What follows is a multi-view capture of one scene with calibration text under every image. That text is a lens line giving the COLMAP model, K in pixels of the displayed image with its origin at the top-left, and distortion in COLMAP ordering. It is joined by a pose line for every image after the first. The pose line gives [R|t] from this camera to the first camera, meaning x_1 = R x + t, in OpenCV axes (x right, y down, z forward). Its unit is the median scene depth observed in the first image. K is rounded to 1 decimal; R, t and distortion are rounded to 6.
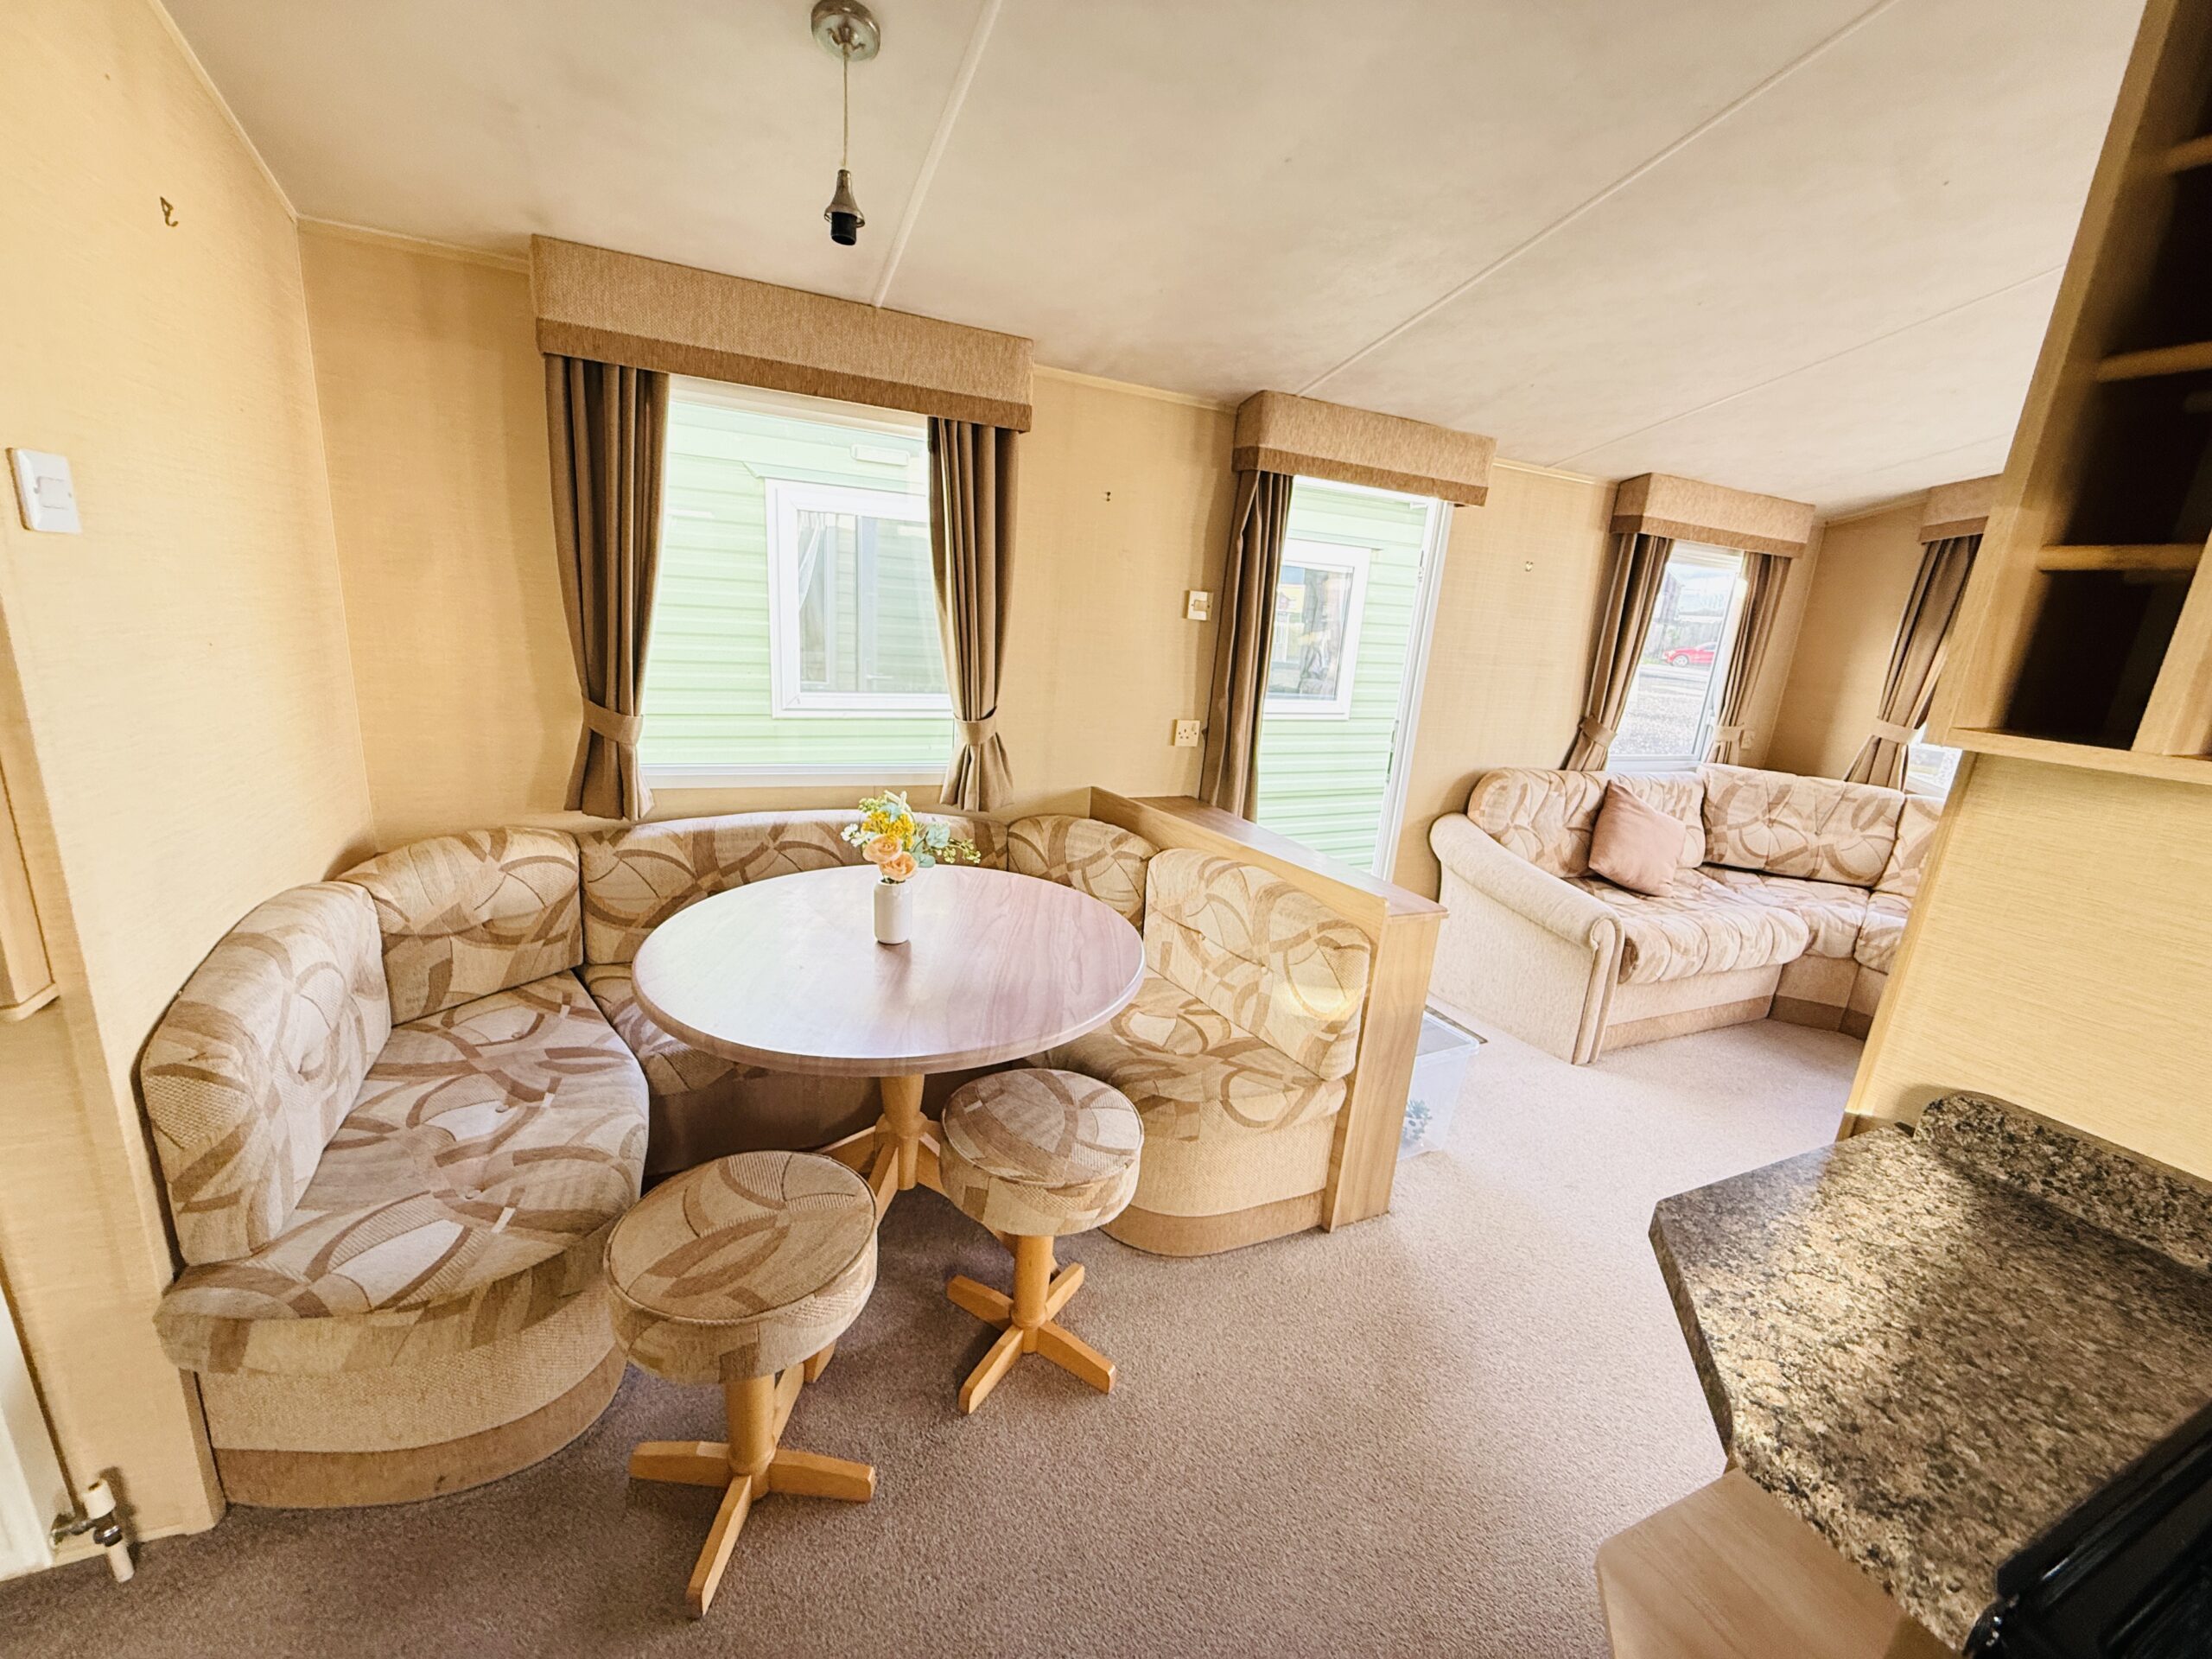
lens RADIAL K [[880.0, 0, 1102.1], [0, 880.0, 832.4], [0, 0, 1]] dist [-0.000965, 0.000544]
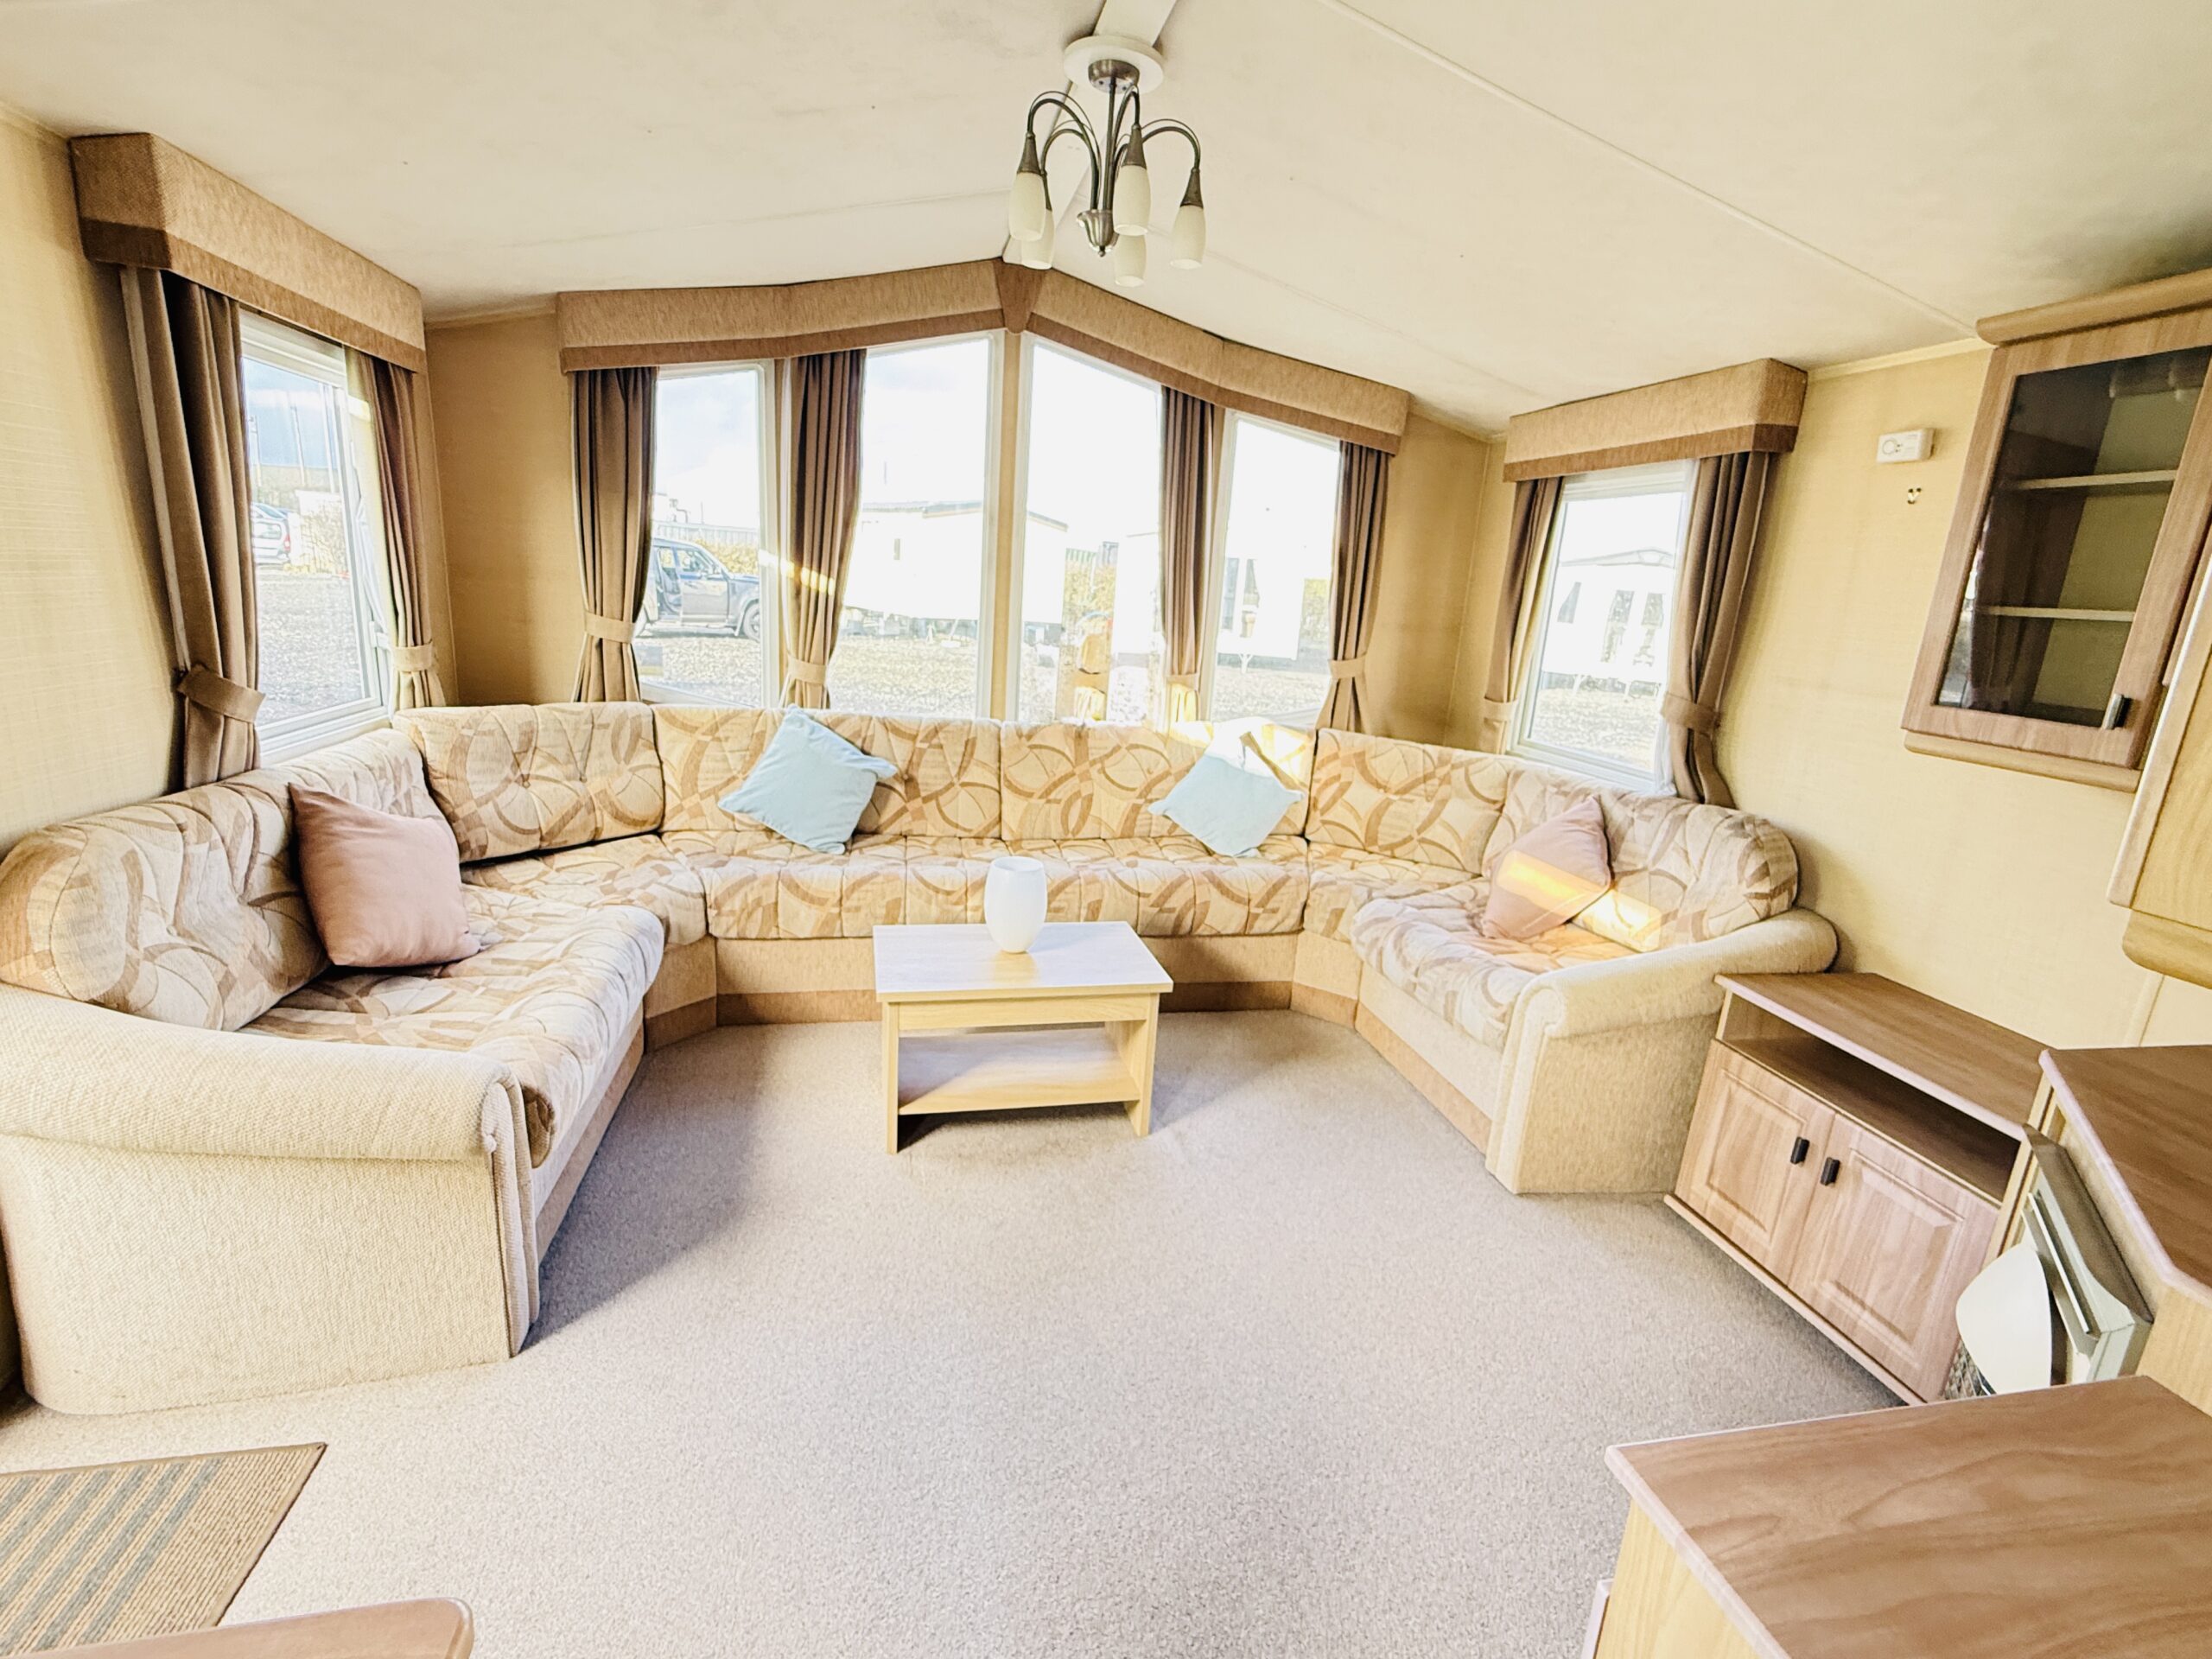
lens RADIAL K [[1017.2, 0, 1106.0], [0, 1017.2, 829.5], [0, 0, 1]] dist [-0.000410, -0.000387]
pose [[0.220920, -0.291122, 0.930829, 0.120838], [0.194231, 0.948425, 0.250528, -0.089681], [-0.955756, 0.125449, 0.266071, 0.384765]]
